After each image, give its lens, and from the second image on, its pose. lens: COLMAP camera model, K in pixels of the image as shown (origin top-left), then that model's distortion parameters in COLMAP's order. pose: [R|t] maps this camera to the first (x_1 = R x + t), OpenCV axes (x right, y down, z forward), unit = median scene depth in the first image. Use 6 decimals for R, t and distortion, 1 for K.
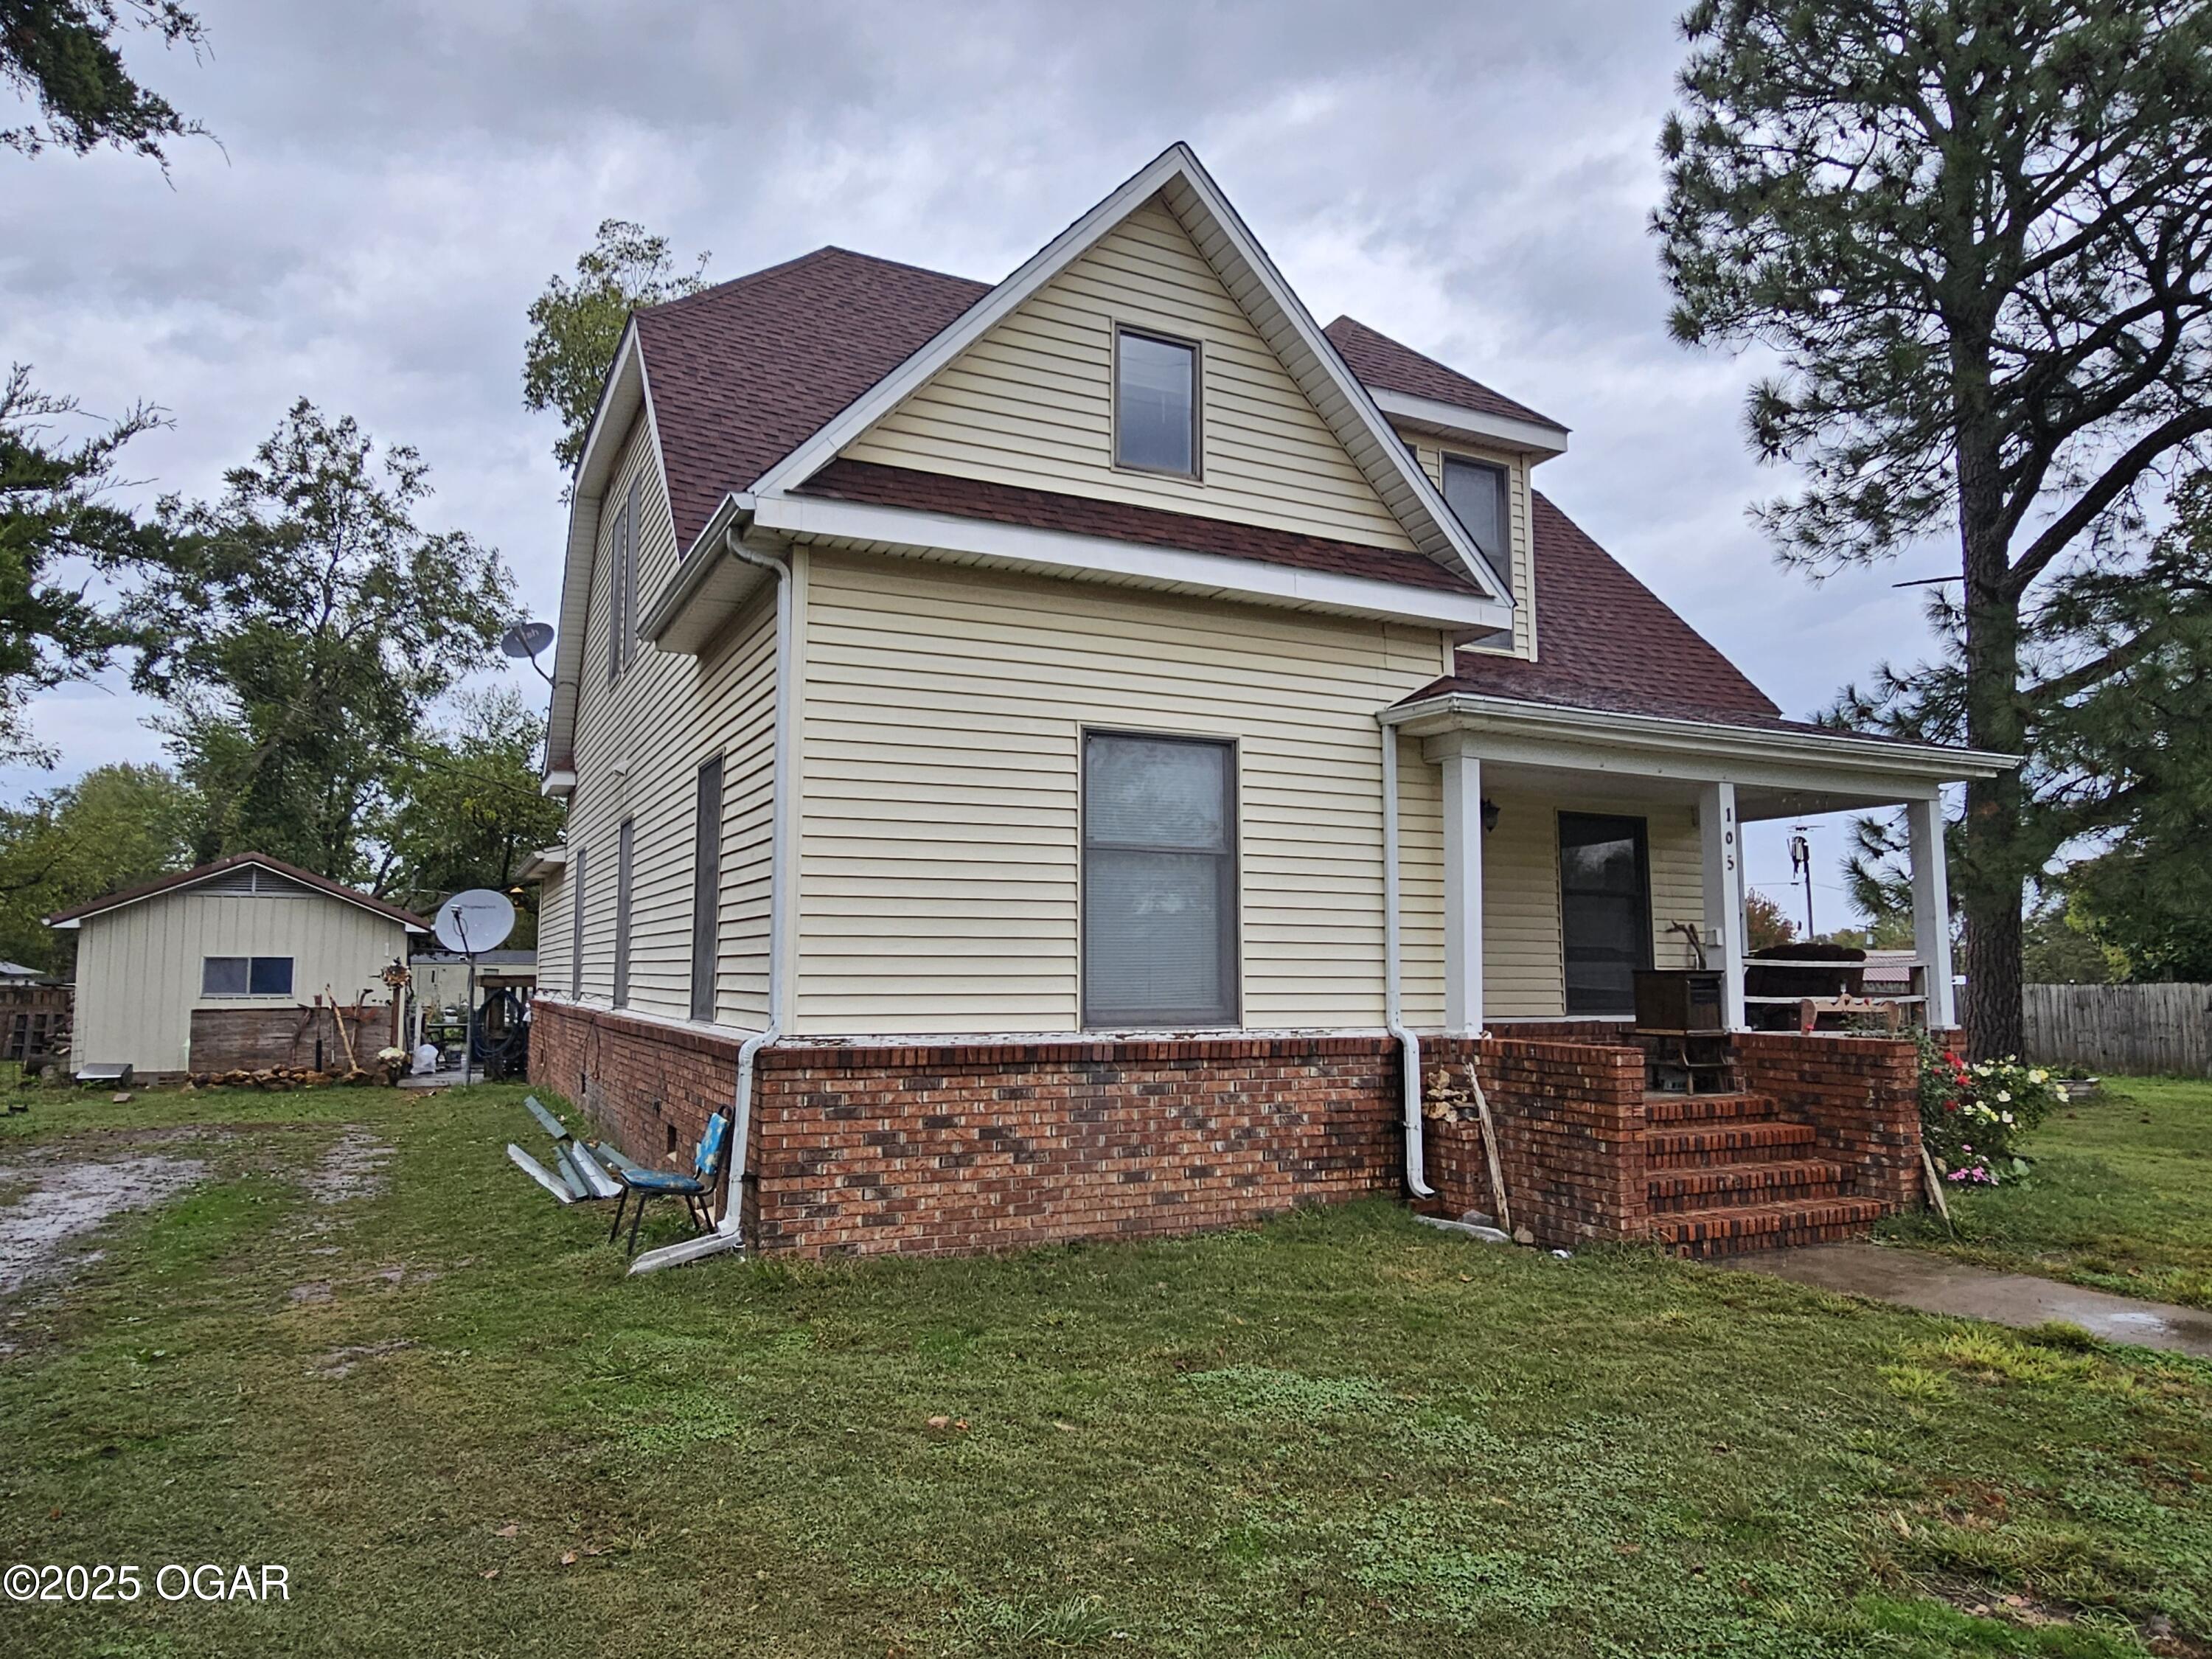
lens RADIAL K [[1457.3, 0, 1098.4], [0, 1457.3, 817.6], [0, 0, 1]] dist [-0.006223, 0.000964]
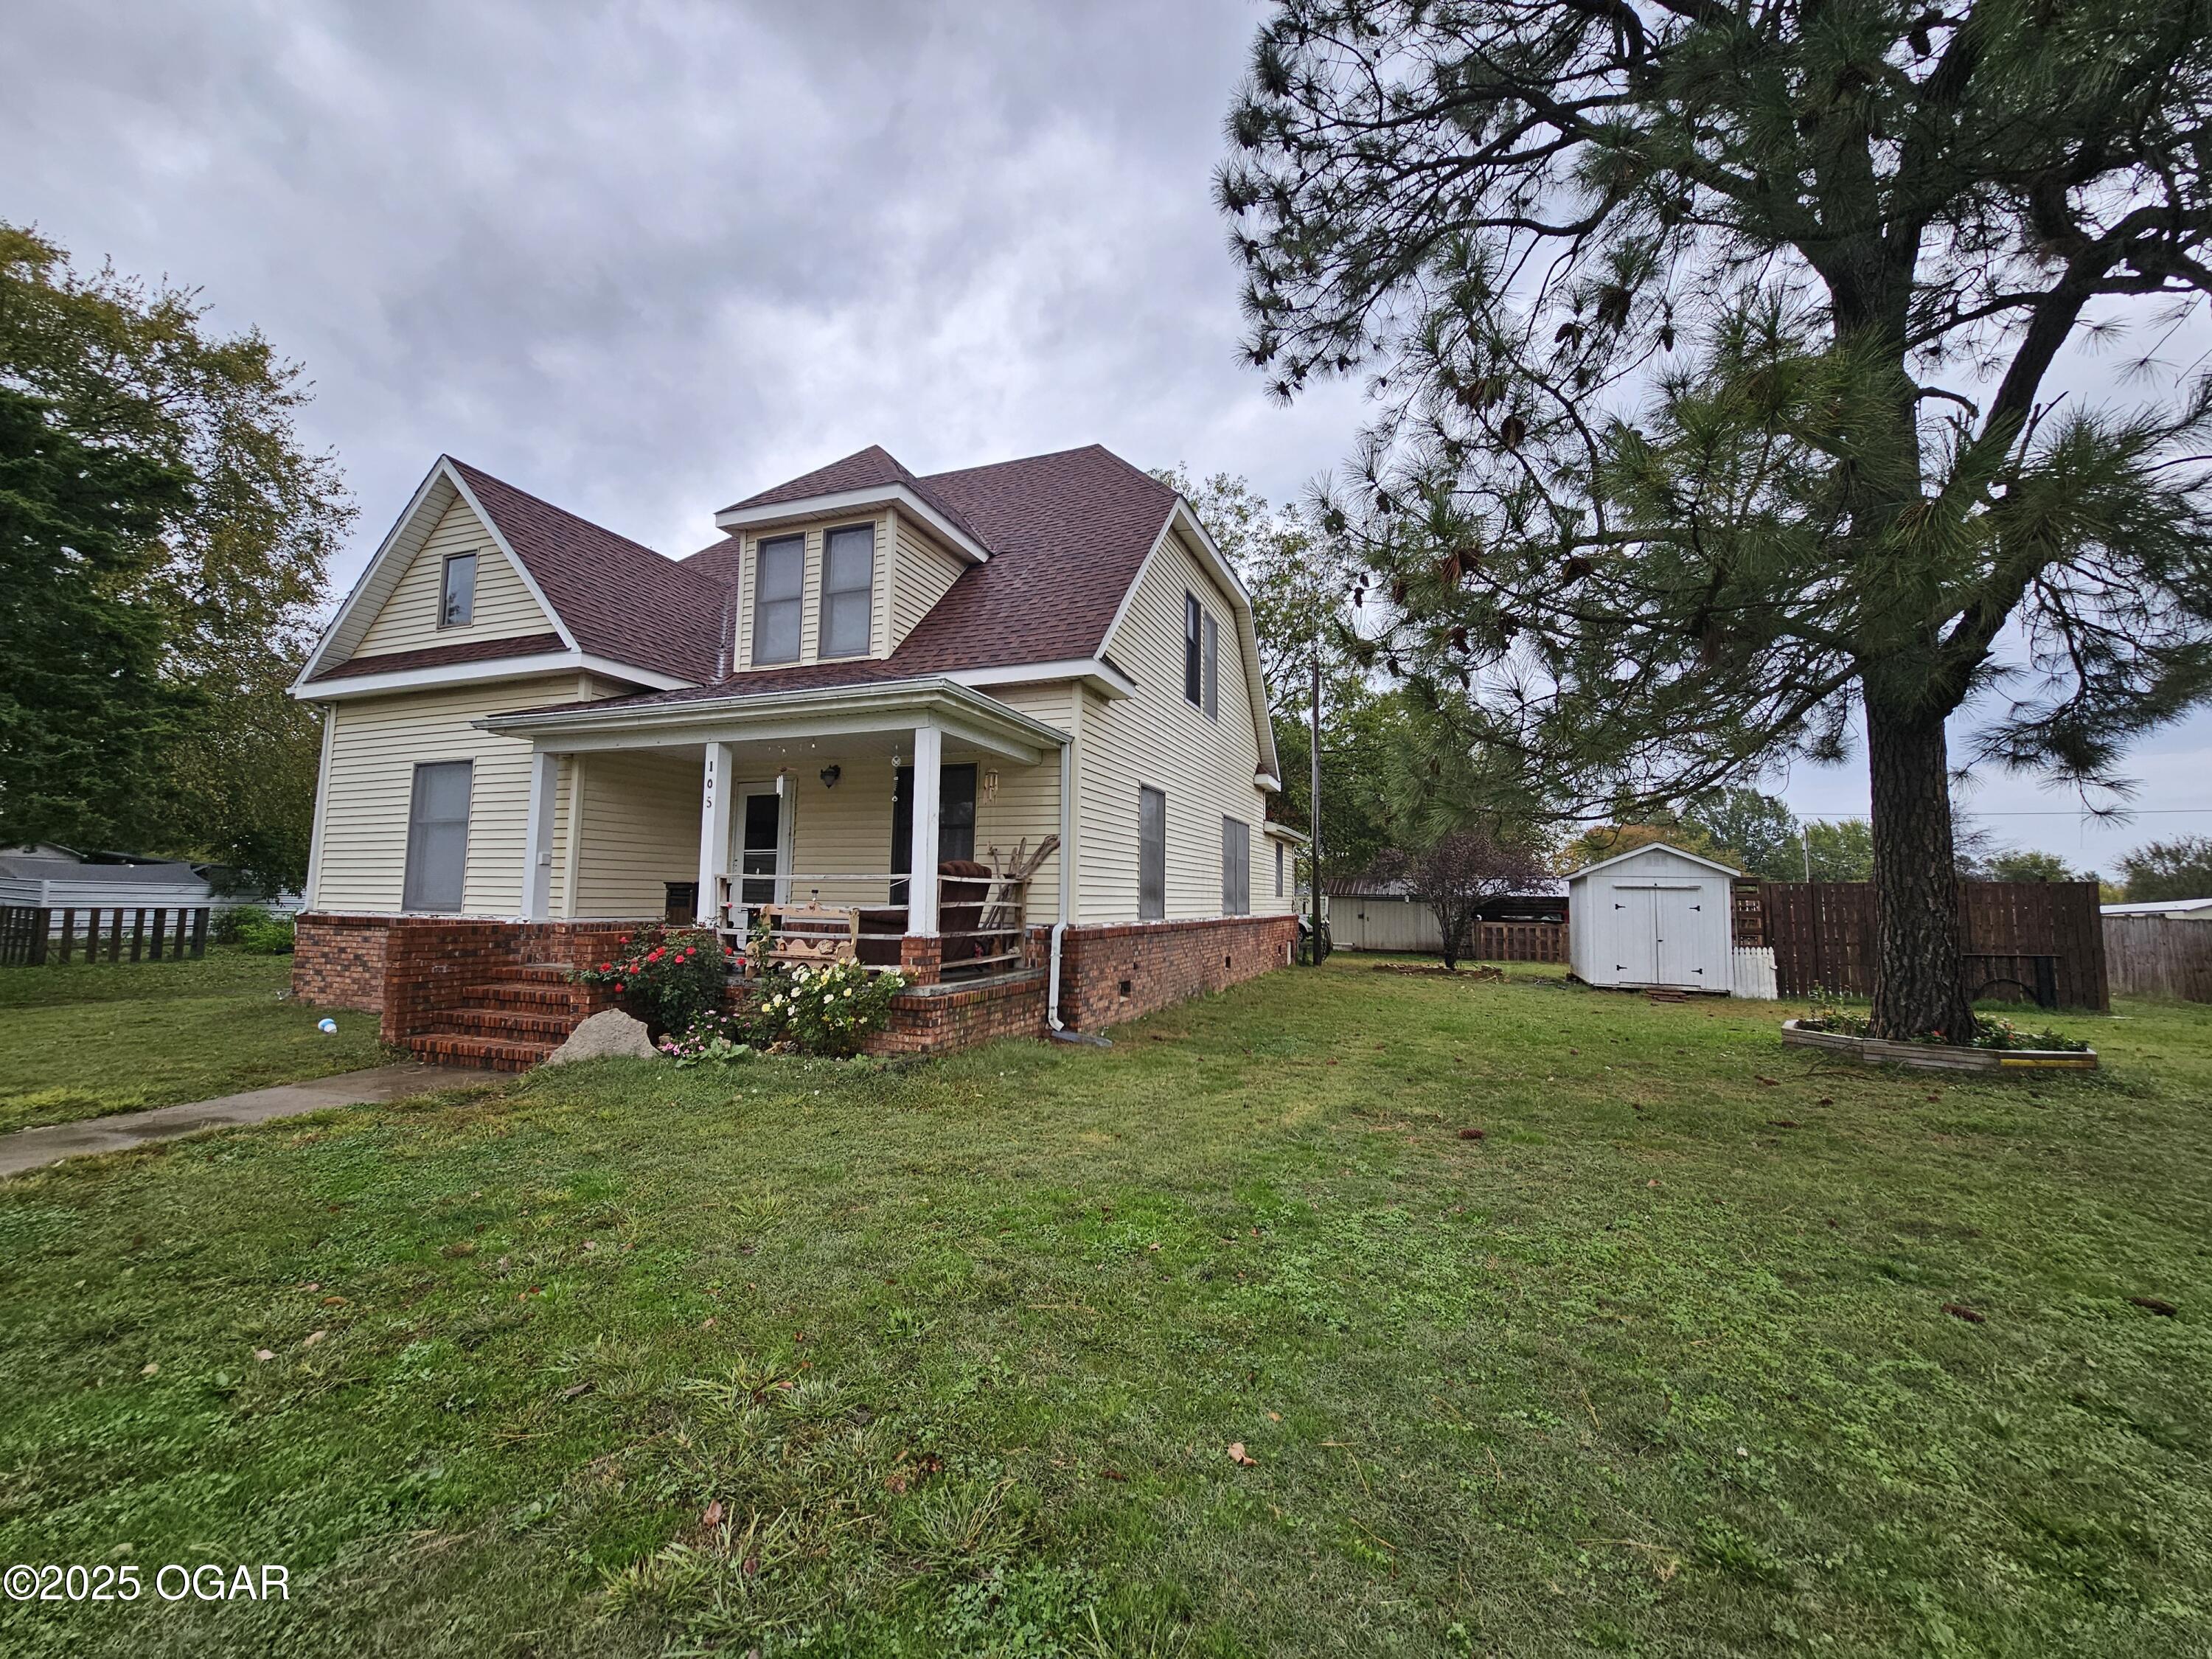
lens RADIAL K [[906.7, 0, 1106.4], [0, 906.7, 818.3], [0, 0, 1]] dist [-0.011680, 0.001511]
pose [[0.679735, -0.060086, -0.730993, 1.639604], [0.069386, 0.997437, -0.017467, 0.108959], [0.730169, -0.038847, 0.682162, 0.885943]]
